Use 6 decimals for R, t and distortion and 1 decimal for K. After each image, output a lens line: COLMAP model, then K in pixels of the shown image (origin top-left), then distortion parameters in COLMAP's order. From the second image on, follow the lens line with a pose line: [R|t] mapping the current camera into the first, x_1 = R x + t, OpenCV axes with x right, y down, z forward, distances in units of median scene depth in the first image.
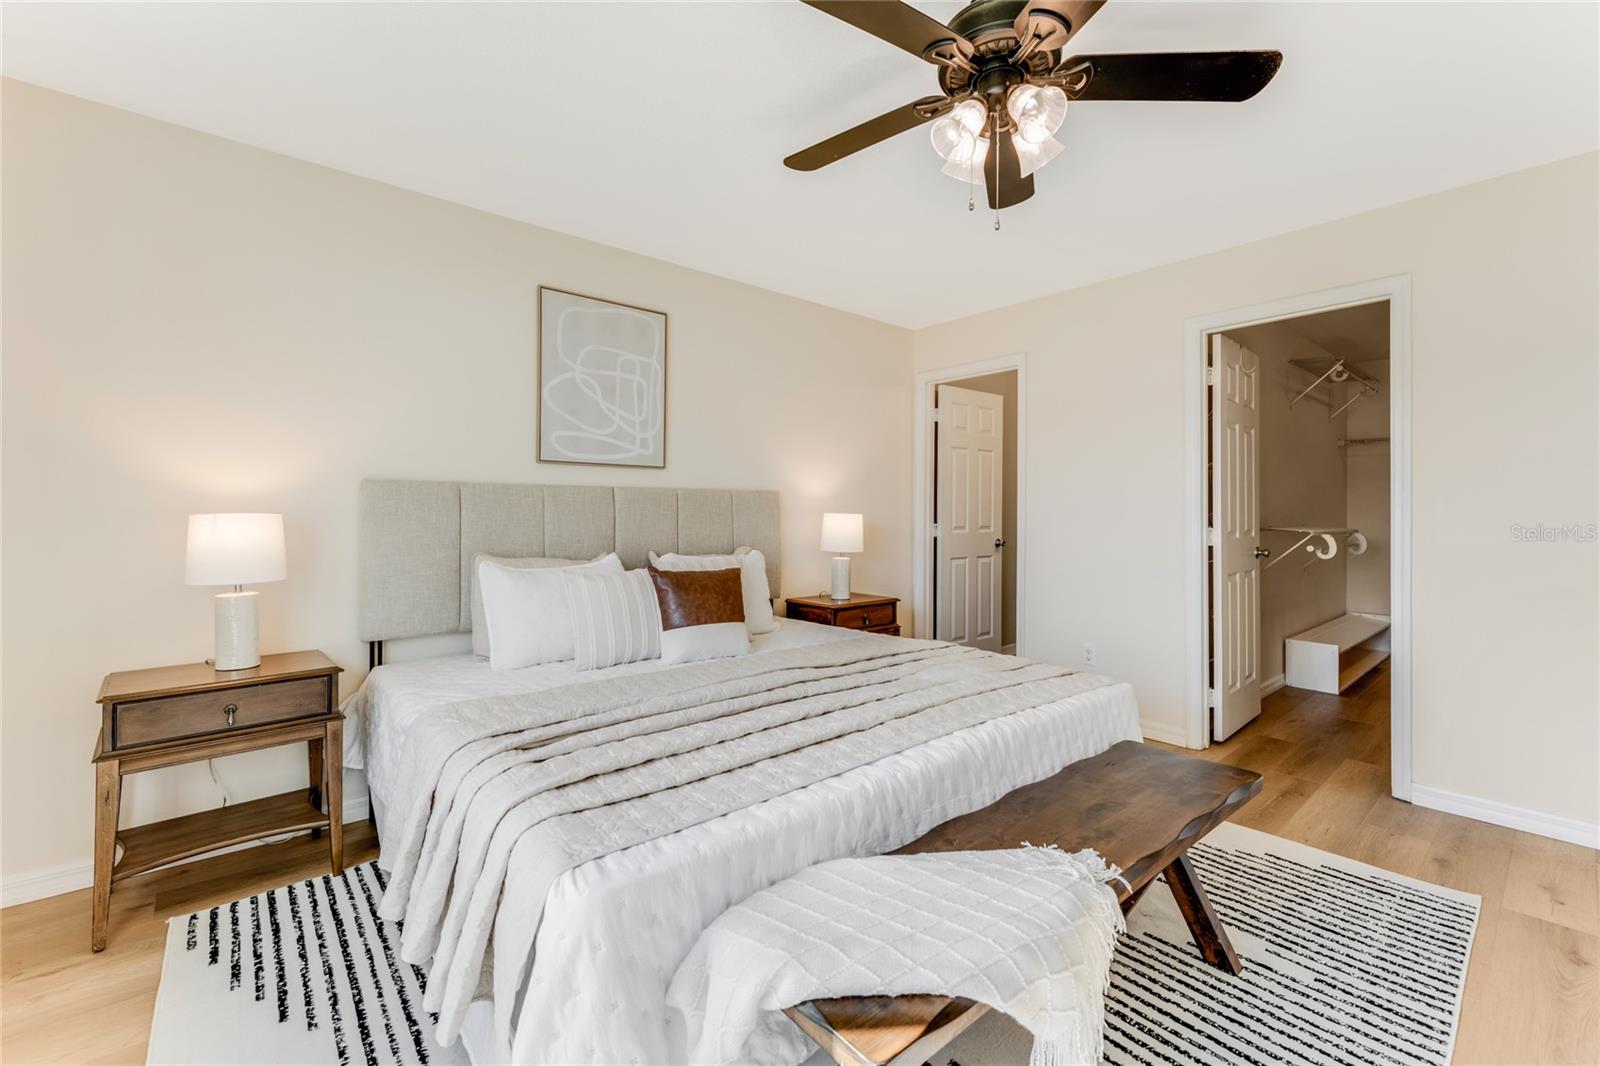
lens RADIAL K [[647.9, 0, 806.7], [0, 647.9, 516.6], [0, 0, 1]] dist [0.005585, -0.002447]
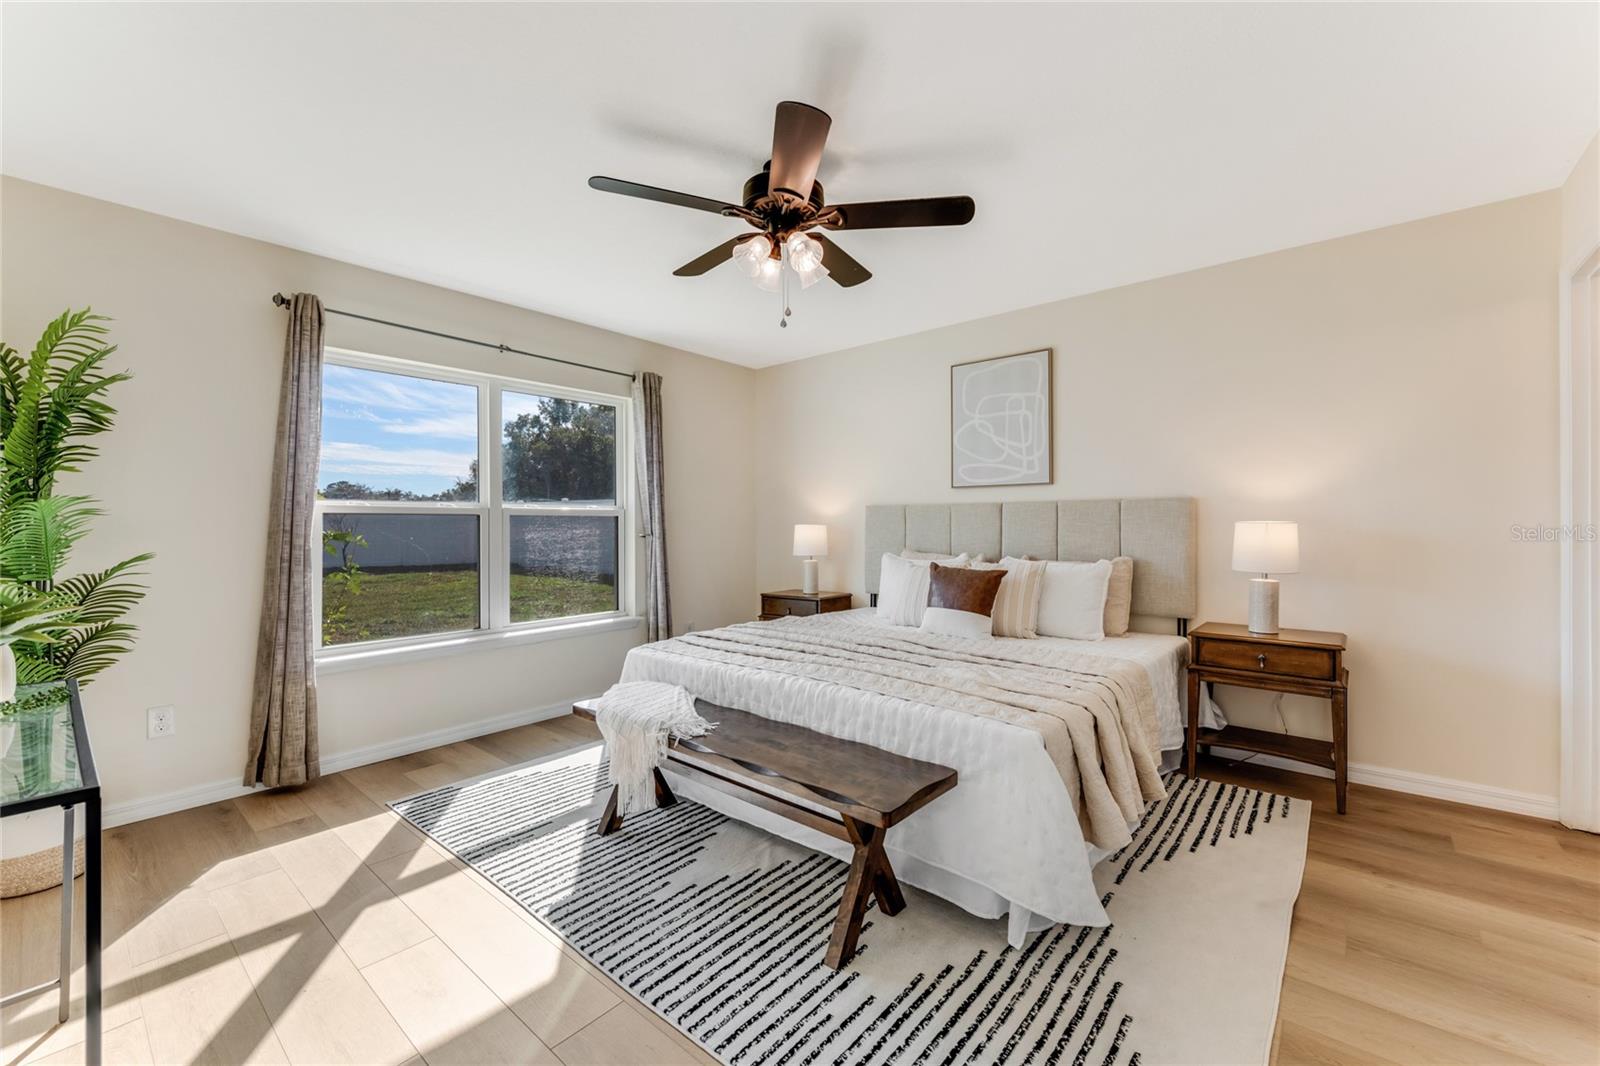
lens RADIAL K [[647.9, 0, 811.7], [0, 647.9, 513.7], [0, 0, 1]] dist [0.005585, -0.002447]
pose [[0.181888, -0.020480, -0.983106, 0.908195], [0.000989, 0.999786, -0.020645, 0.000909], [0.983319, 0.002783, 0.181870, 0.420573]]
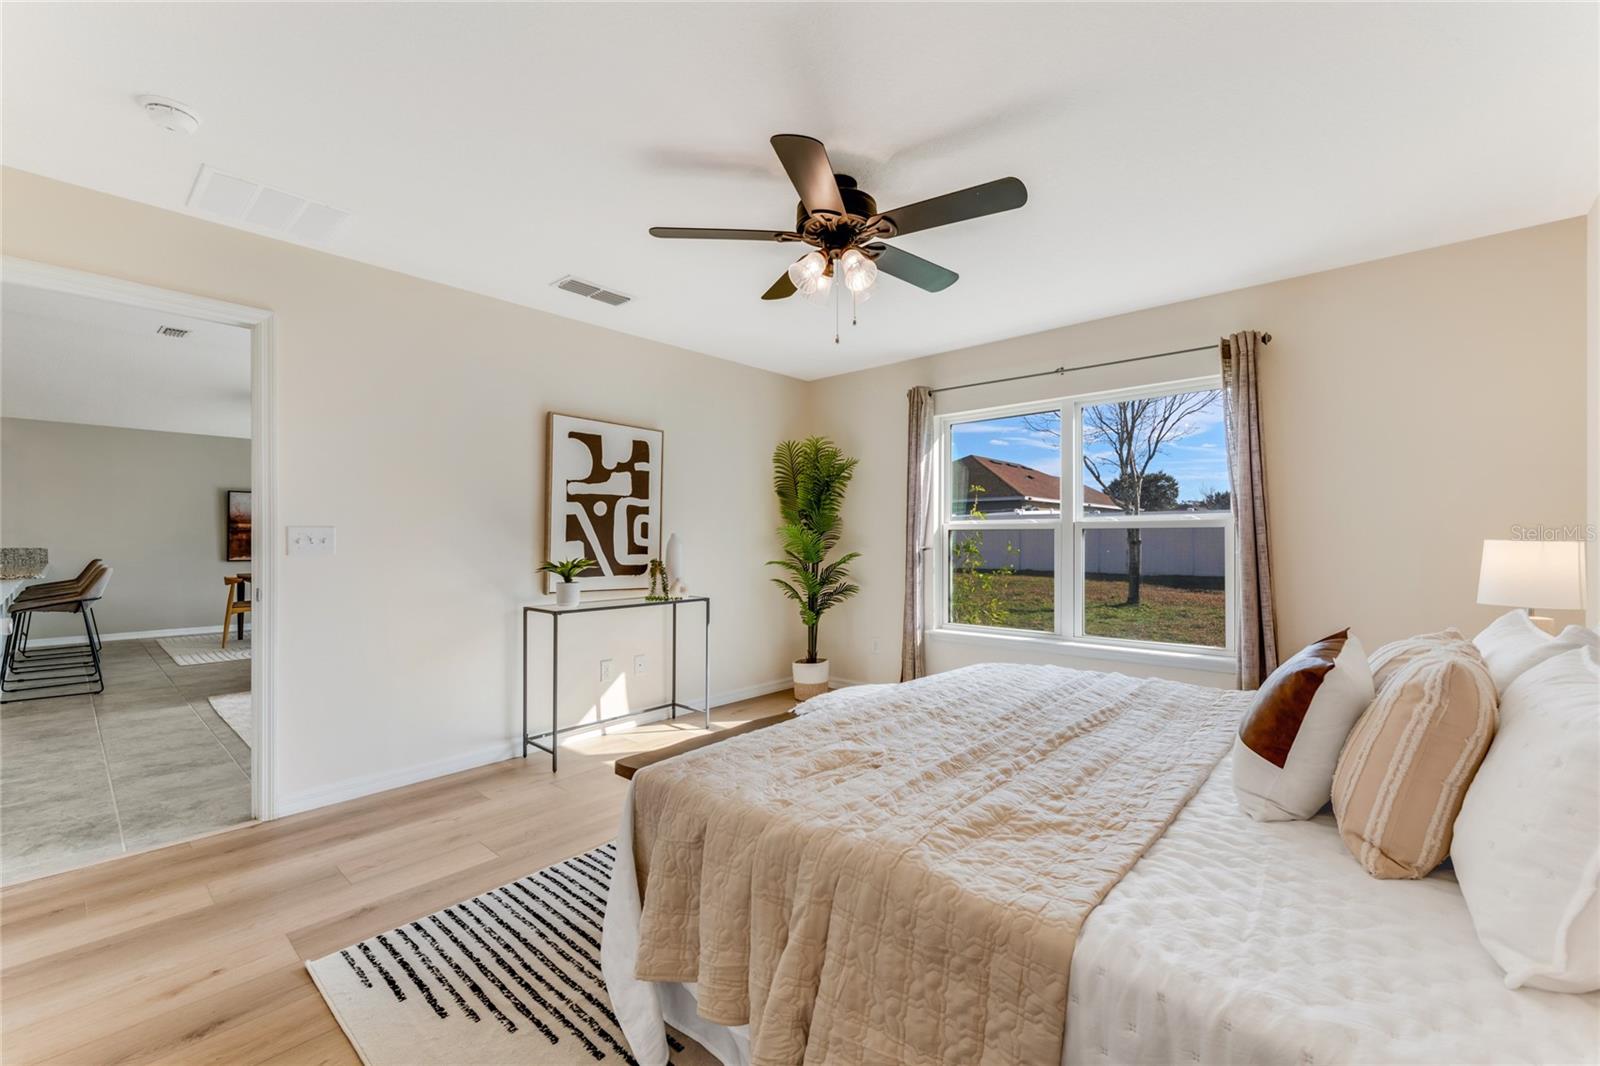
lens RADIAL K [[676.5, 0, 806.0], [0, 676.5, 531.5], [0, 0, 1]] dist [0.018220, 0.000102]
pose [[-0.990274, 0.001104, -0.139128, 0.302551], [0.002231, 0.999966, -0.007943, -0.007473], [0.139115, -0.008176, -0.990243, 1.315777]]
